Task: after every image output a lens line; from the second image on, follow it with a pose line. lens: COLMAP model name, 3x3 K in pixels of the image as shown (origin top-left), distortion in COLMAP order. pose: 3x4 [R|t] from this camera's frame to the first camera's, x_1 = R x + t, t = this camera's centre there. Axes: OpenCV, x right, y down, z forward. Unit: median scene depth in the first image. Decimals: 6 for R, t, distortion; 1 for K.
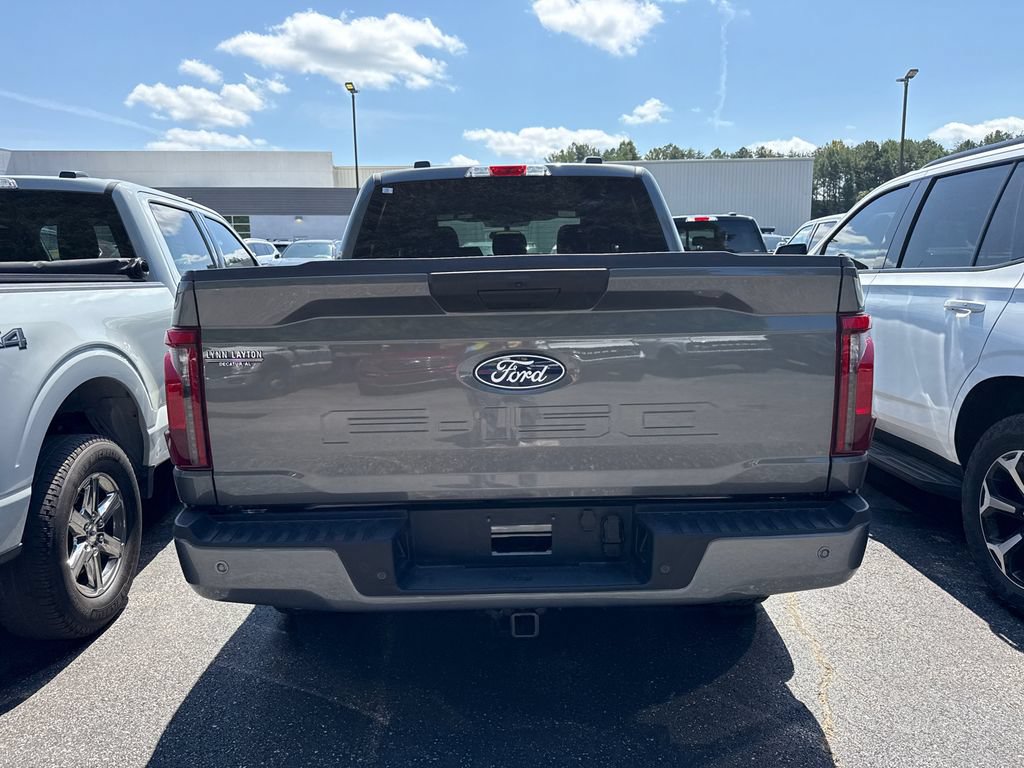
lens RADIAL K [[729.9, 0, 510.2], [0, 729.9, 383.2], [0, 0, 1]] dist [0.005211, -0.007809]
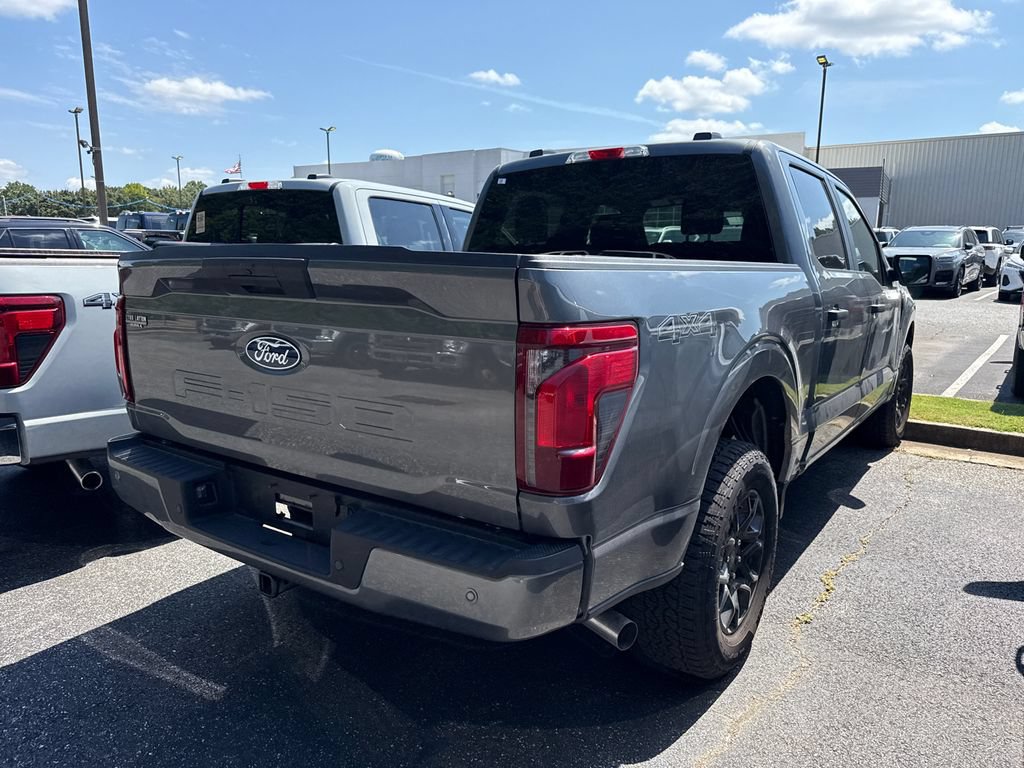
lens RADIAL K [[732.2, 0, 505.9], [0, 732.2, 392.3], [0, 0, 1]] dist [0.001206, -0.007011]
pose [[0.807576, 0.130854, -0.575064, 0.806632], [-0.113497, 0.991331, 0.066187, -0.060440], [0.578739, 0.011817, 0.815427, 0.274221]]
